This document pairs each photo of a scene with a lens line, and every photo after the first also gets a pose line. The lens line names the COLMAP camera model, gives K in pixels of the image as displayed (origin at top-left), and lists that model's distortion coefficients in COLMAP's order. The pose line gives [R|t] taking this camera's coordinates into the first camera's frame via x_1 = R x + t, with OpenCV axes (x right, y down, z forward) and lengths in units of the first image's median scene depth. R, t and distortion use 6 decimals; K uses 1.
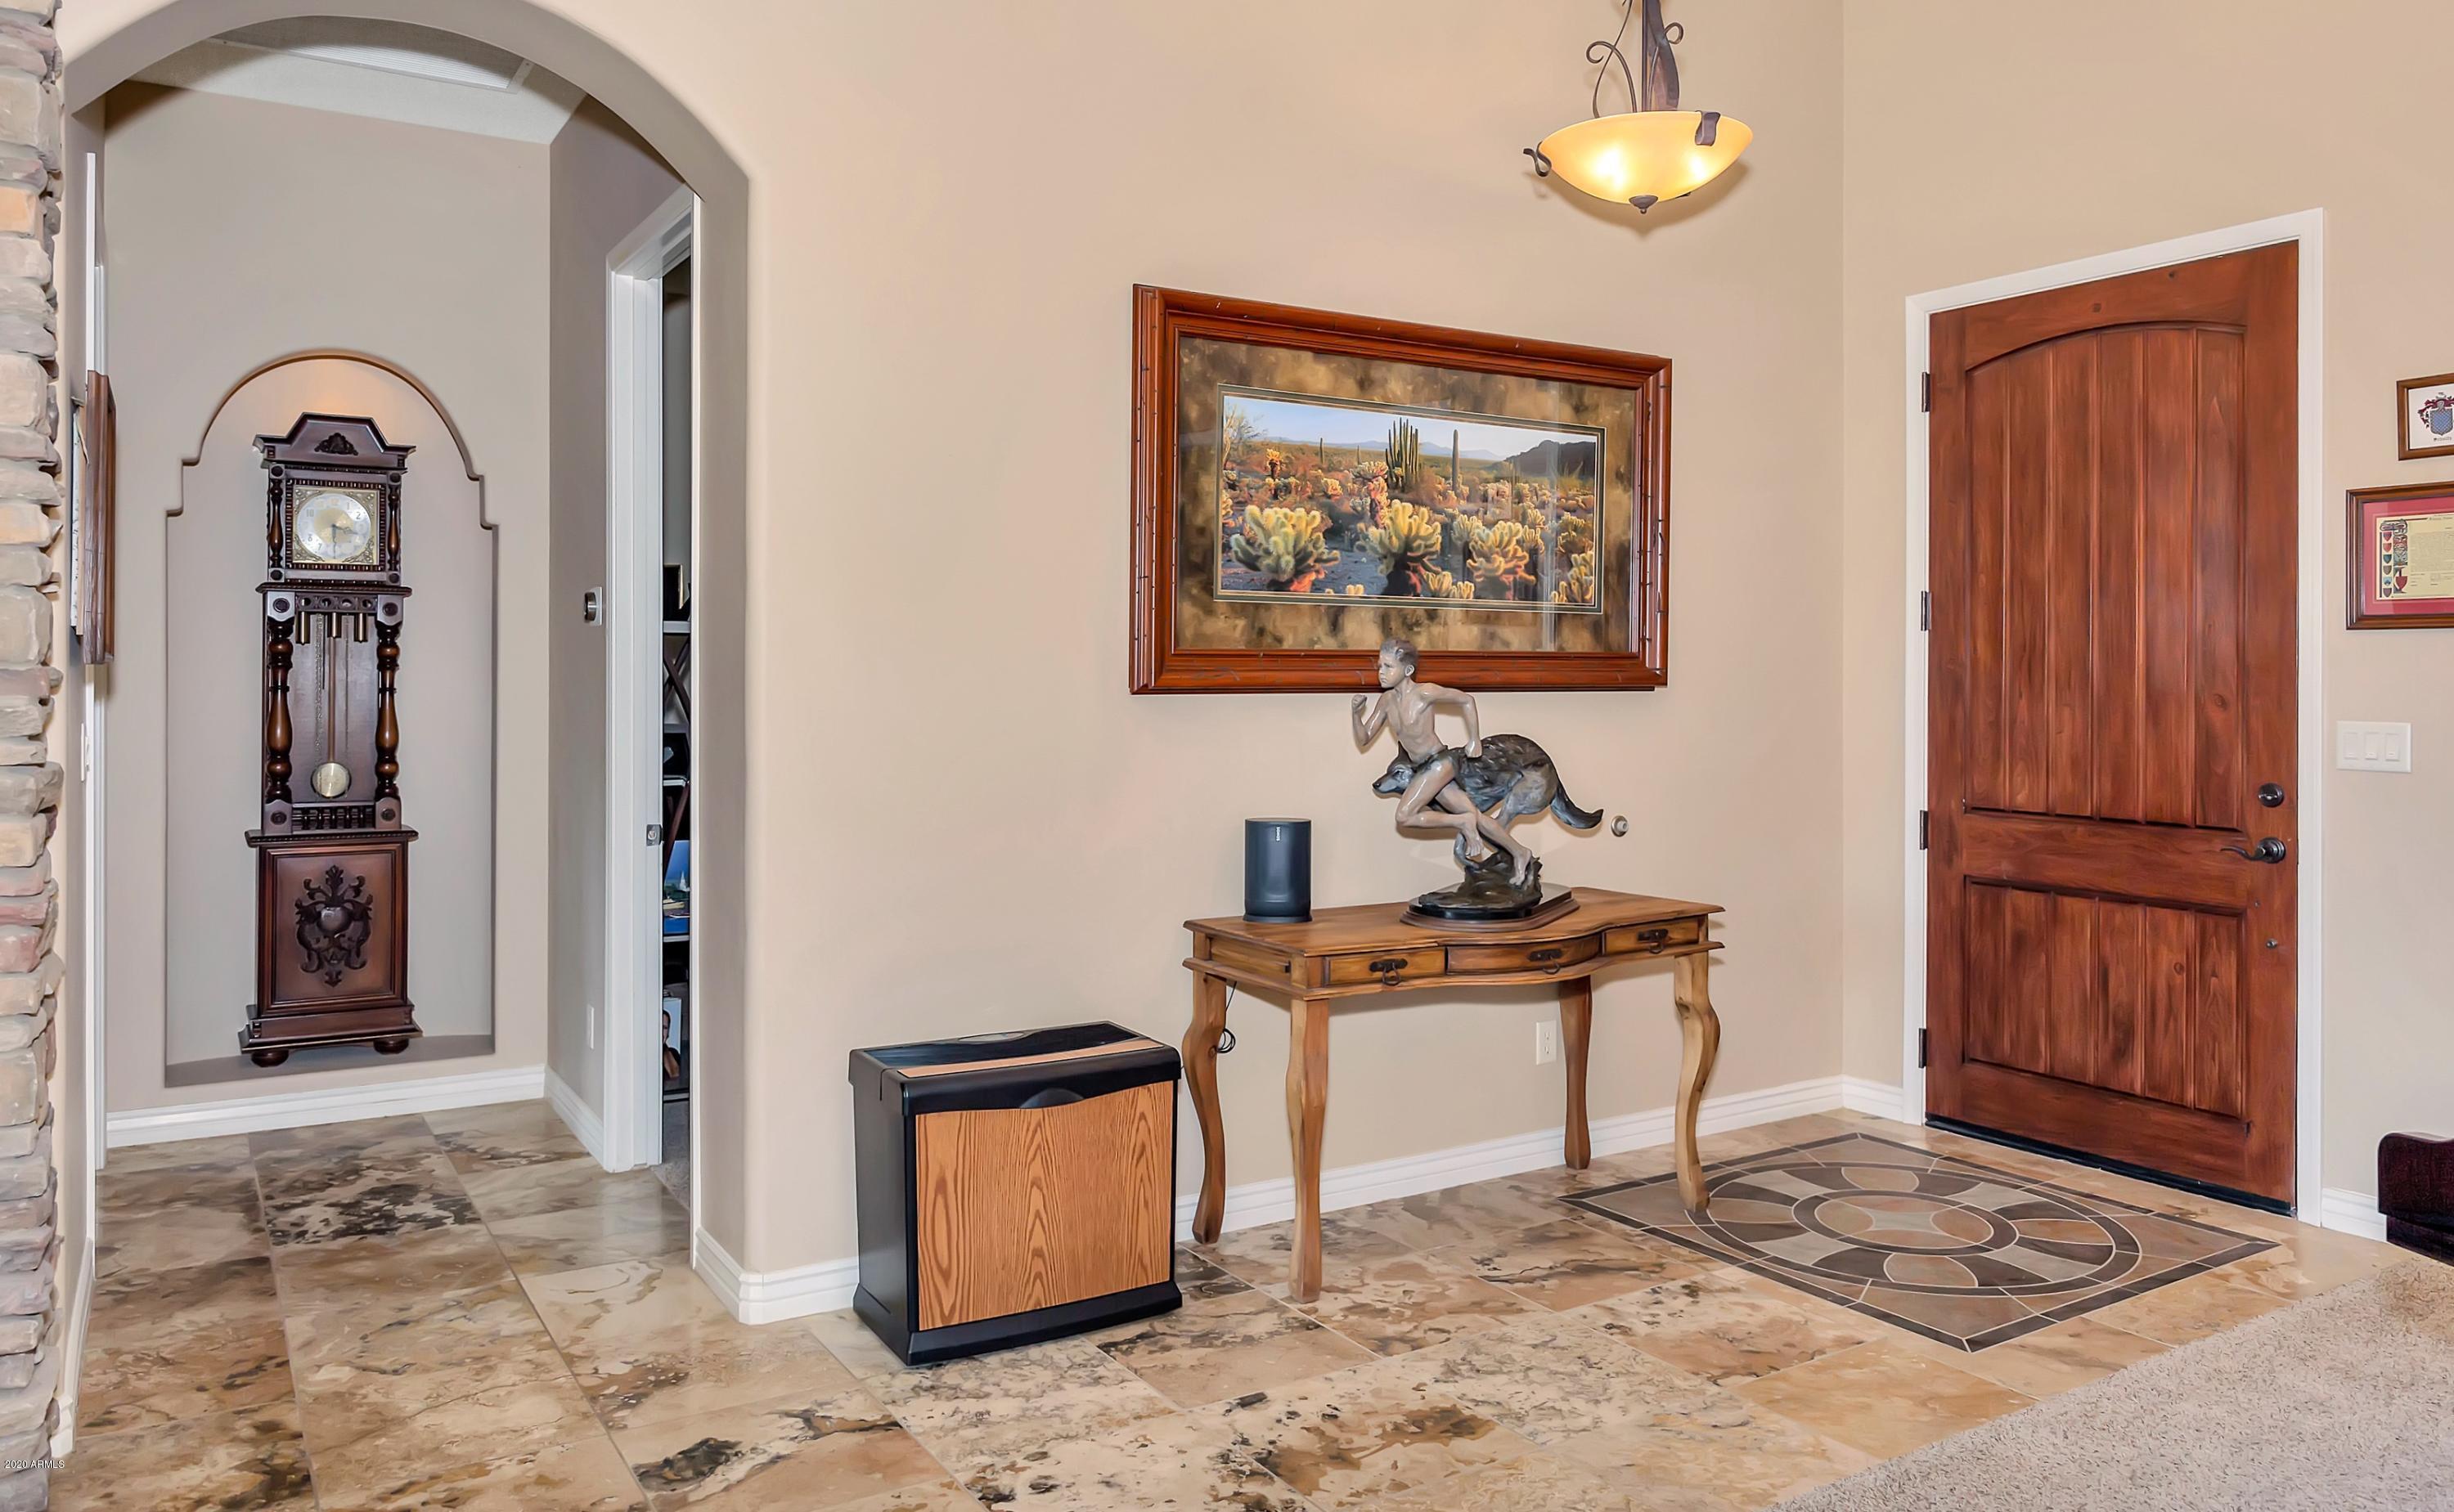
lens RADIAL K [[1719.2, 0, 1214.2], [0, 1719.2, 676.6], [0, 0, 1]] dist [-0.009563, -0.004406]
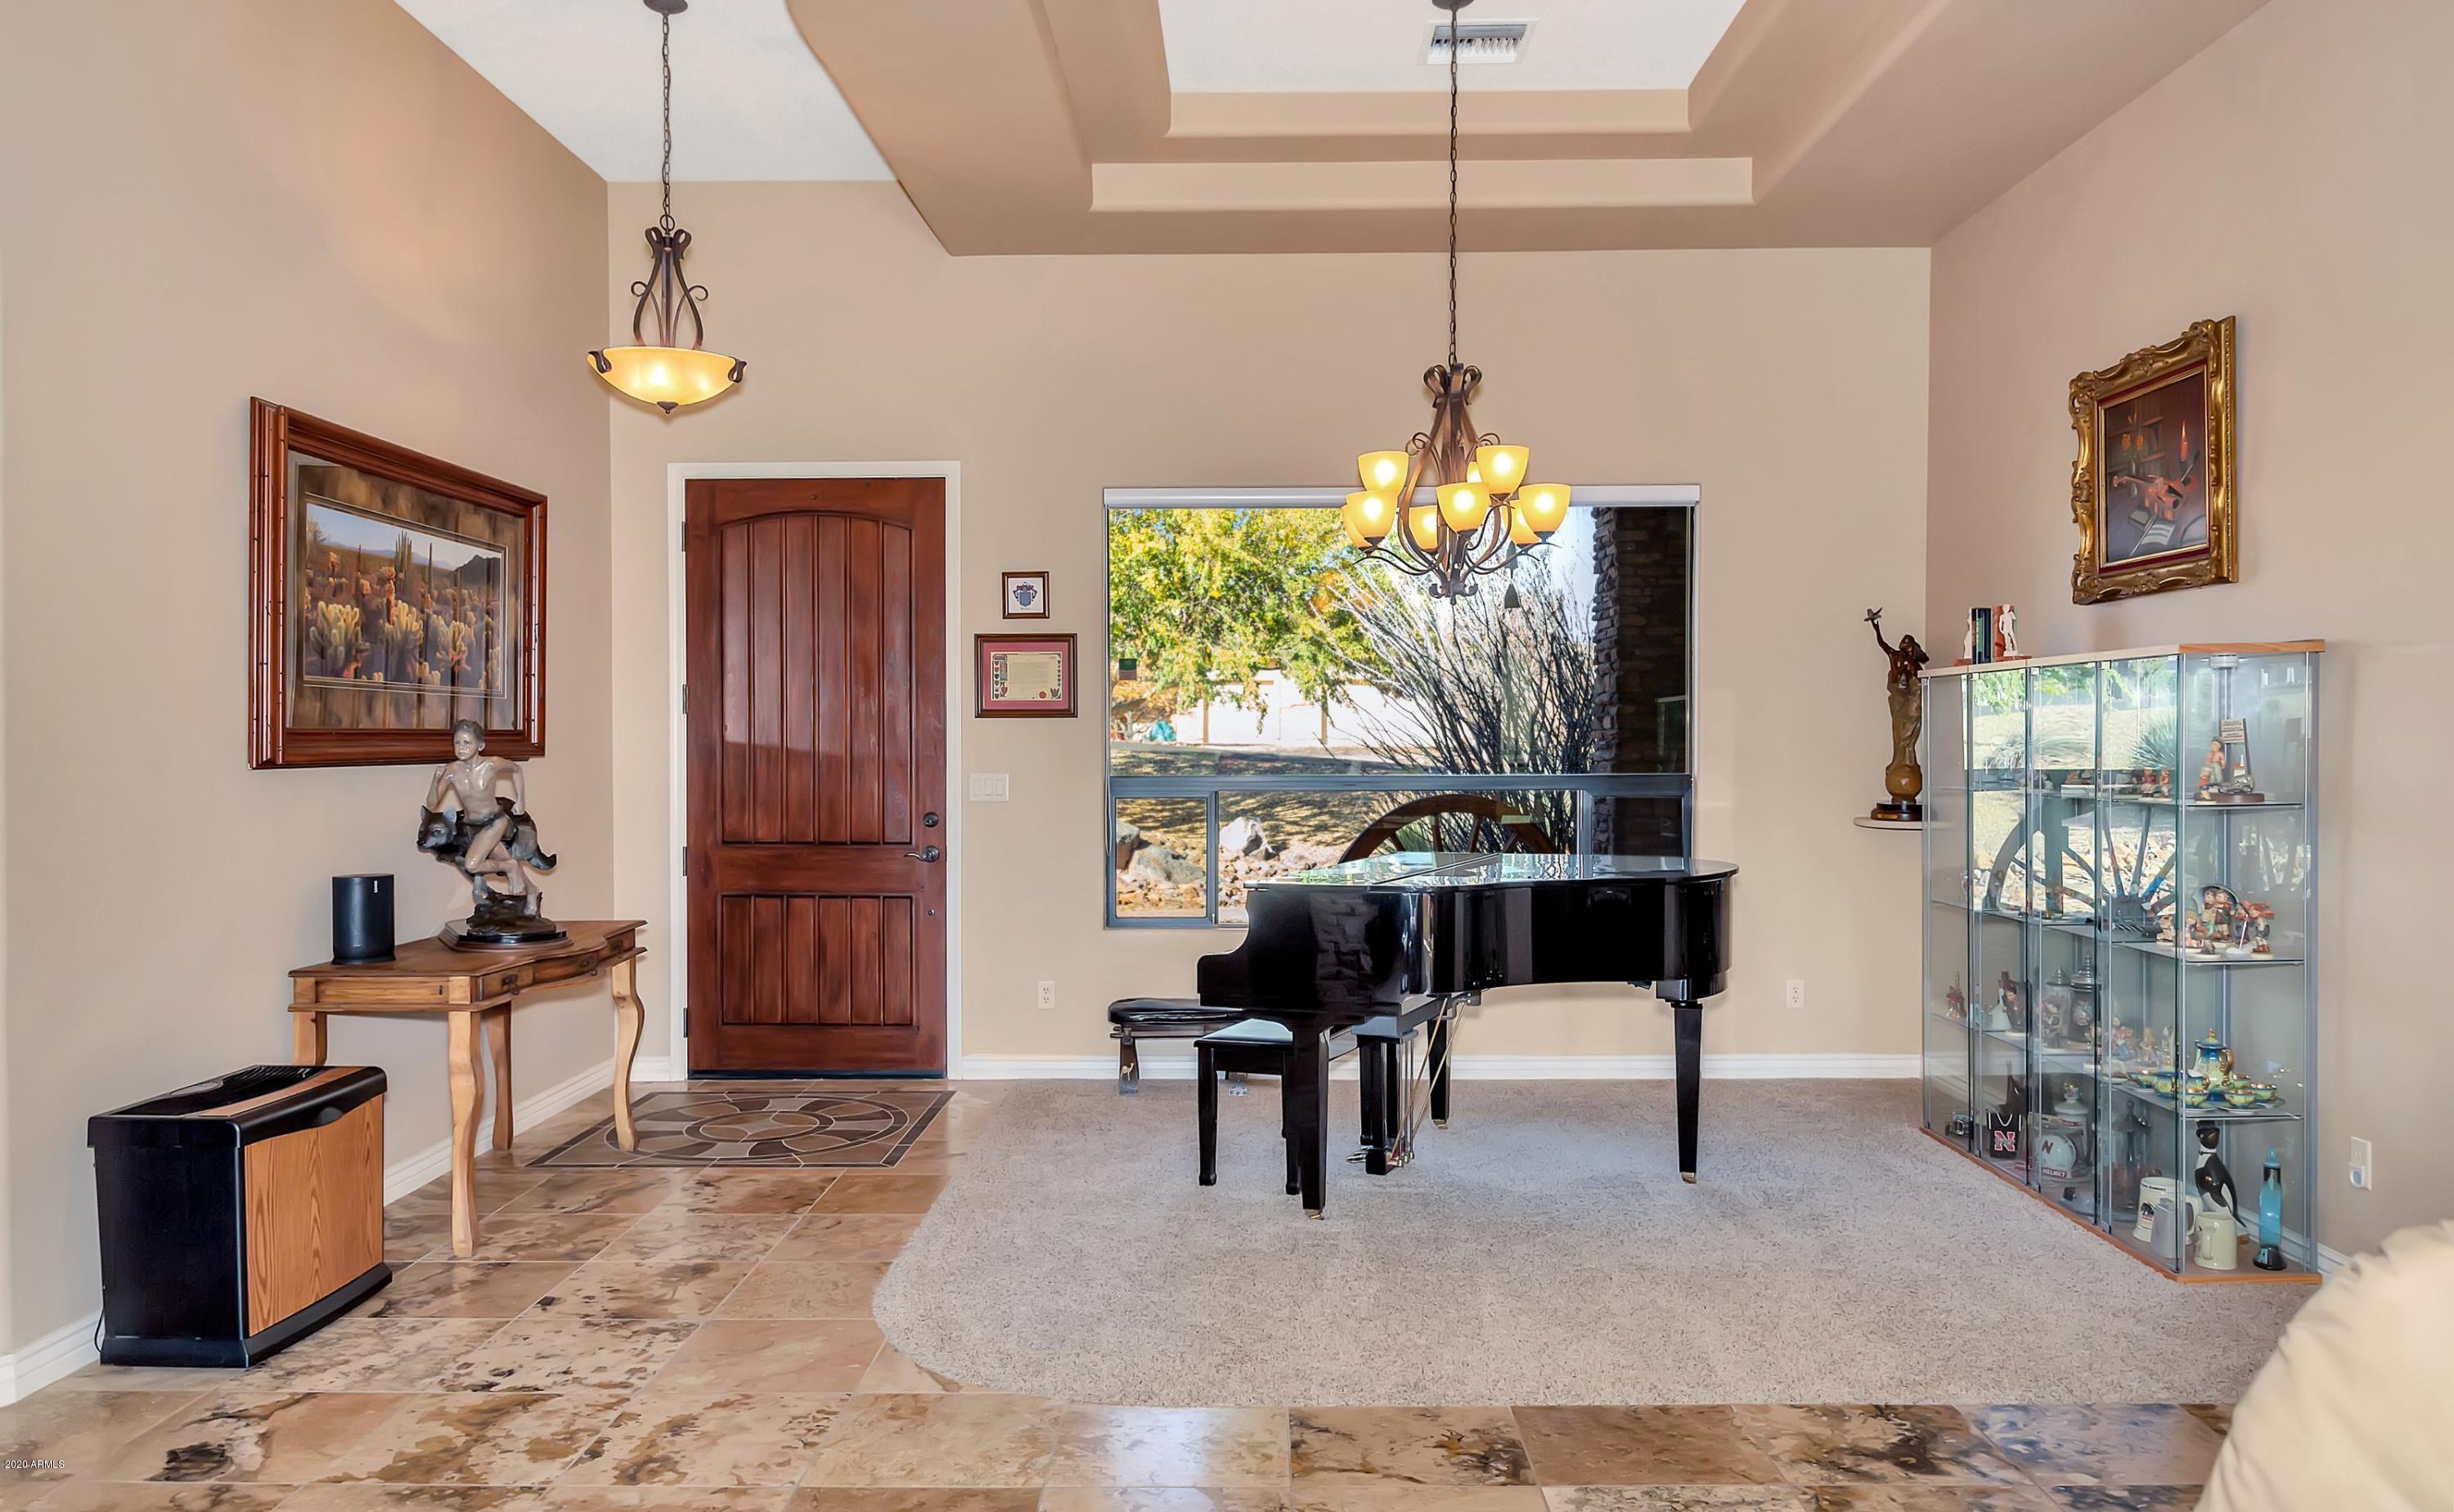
lens RADIAL K [[1737.7, 0, 1238.7], [0, 1737.7, 745.7], [0, 0, 1]] dist [-0.005203, -0.000067]
pose [[0.539258, -0.006346, 0.842116, -0.609532], [0.005144, 0.999978, 0.004241, -0.006019], [-0.842125, 0.002045, 0.539279, -0.125341]]
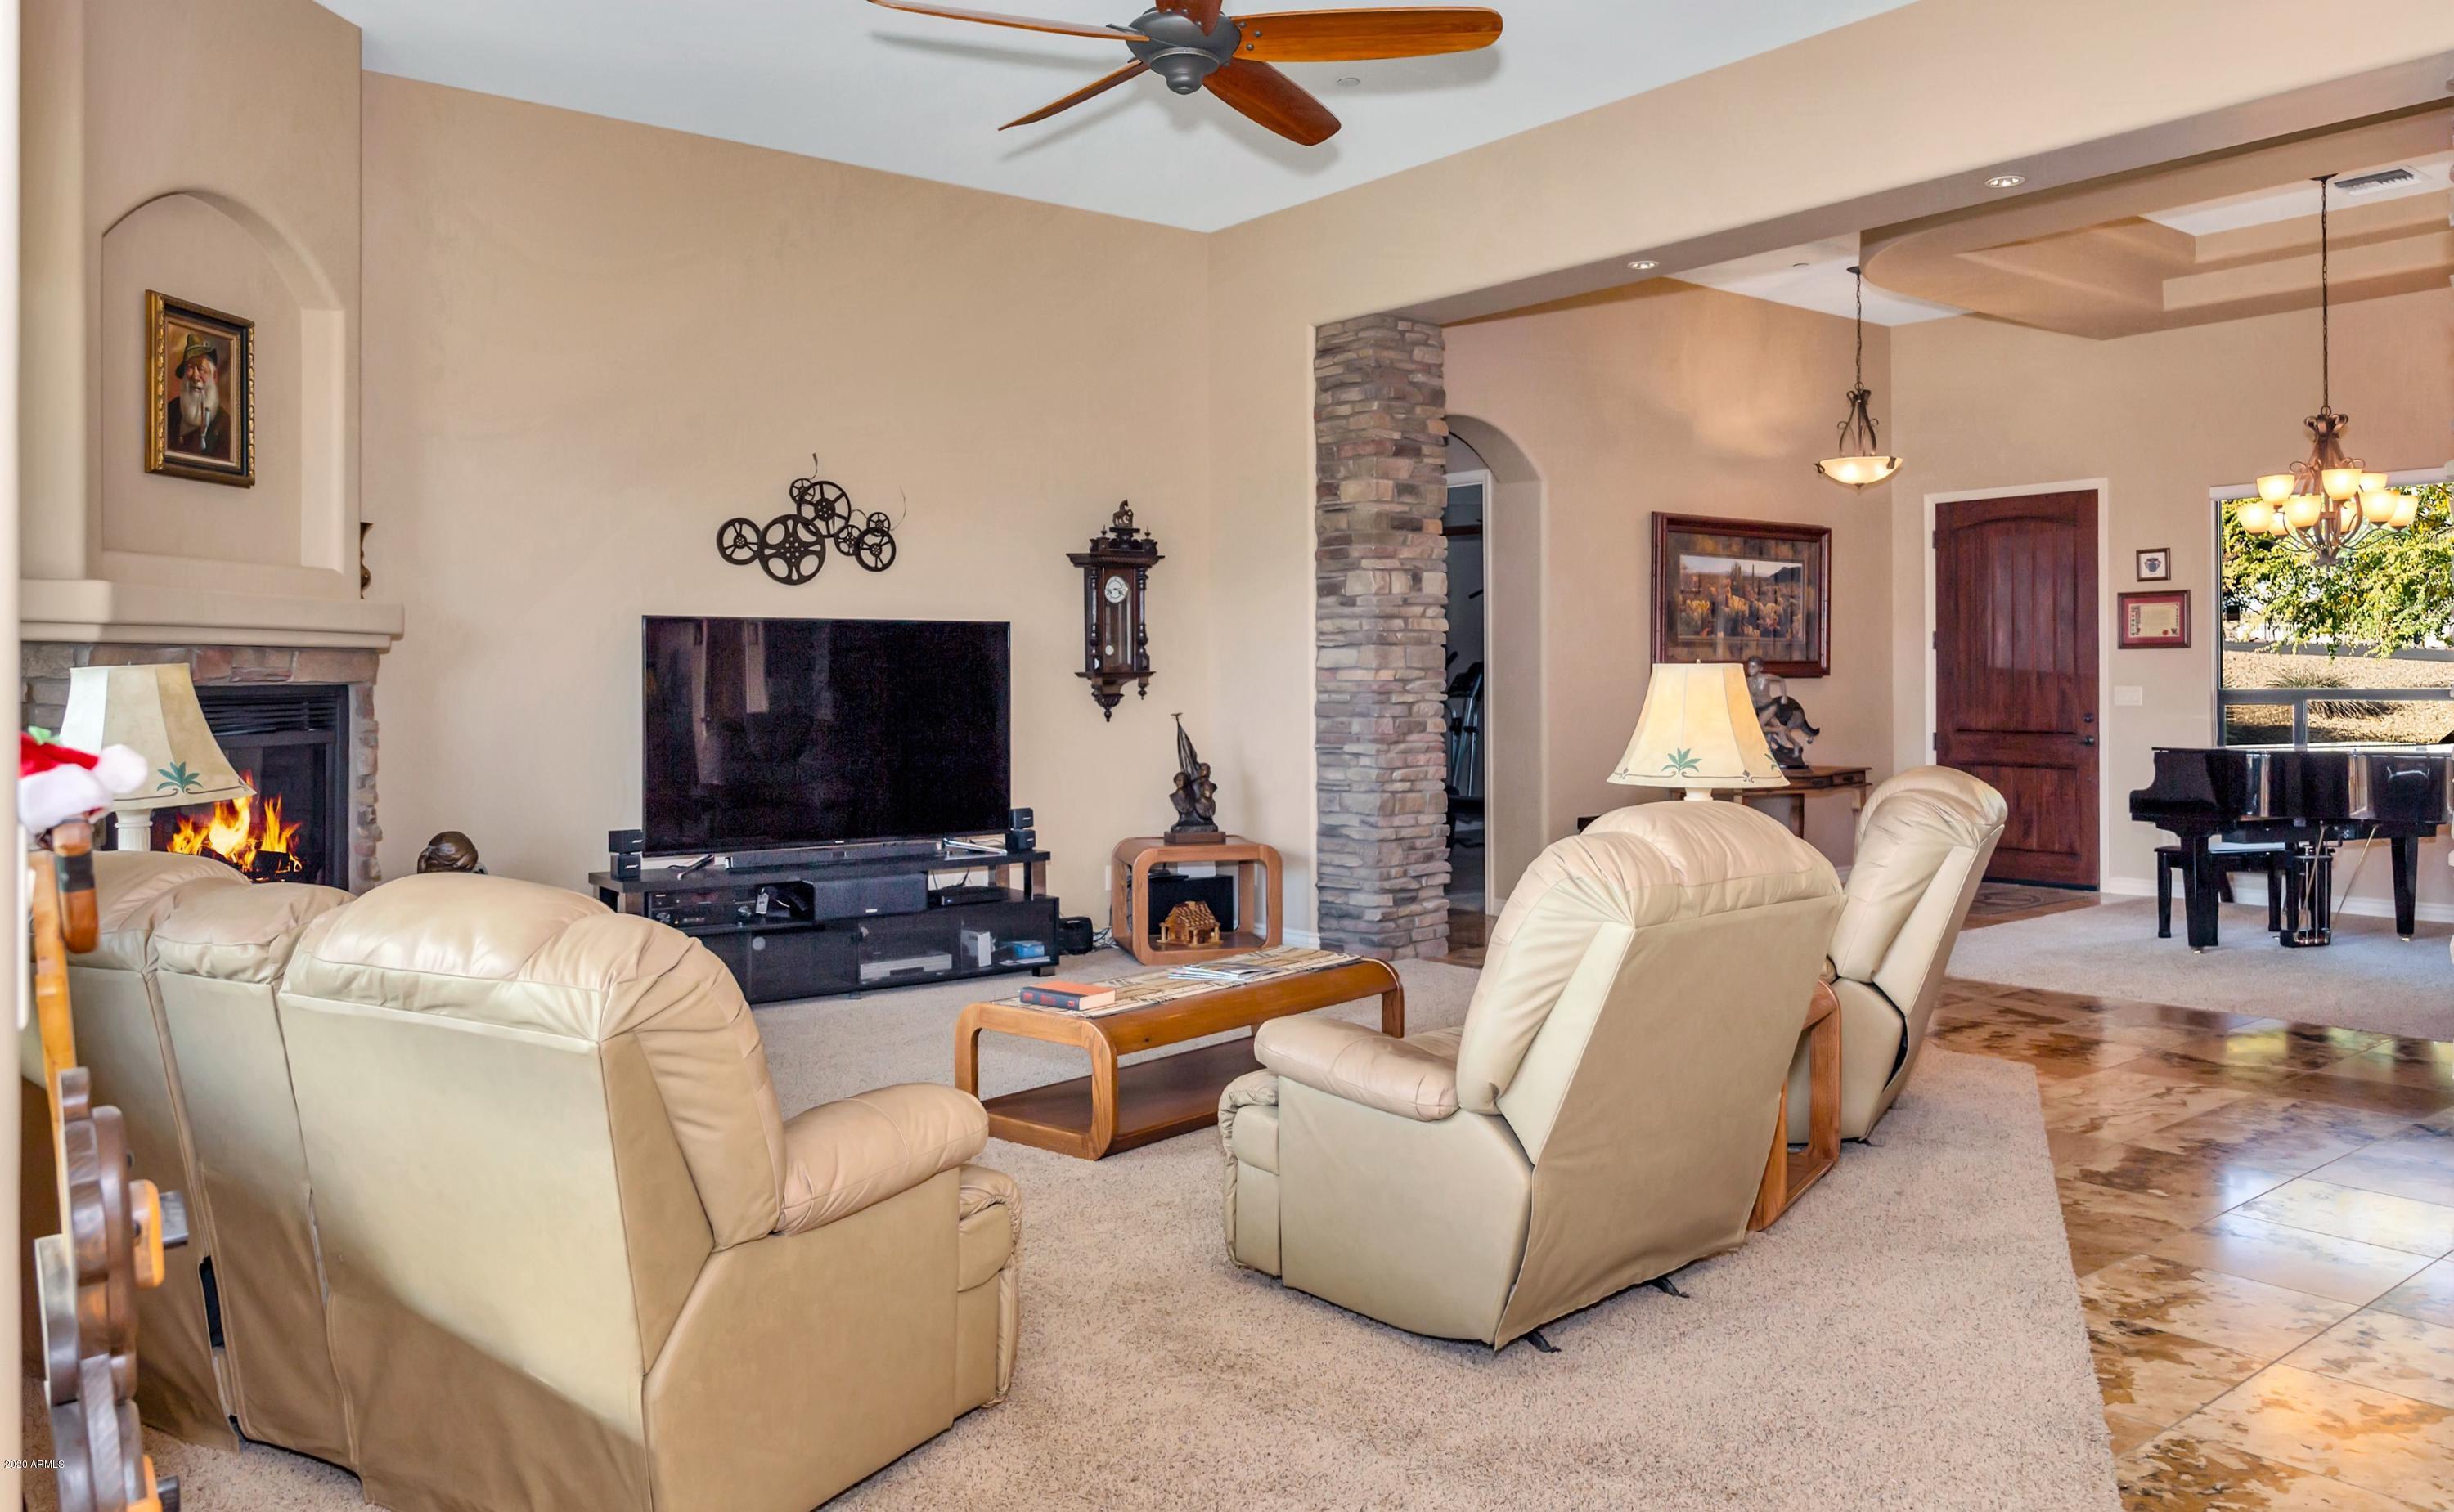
lens RADIAL K [[1738.2, 0, 1230.3], [0, 1738.2, 689.8], [0, 0, 1]] dist [-0.004786, -0.001566]
pose [[0.993306, -0.008471, 0.115204, -0.880792], [0.008207, 0.999962, 0.002767, 0.013235], [-0.115223, -0.001803, 0.993338, -1.313945]]
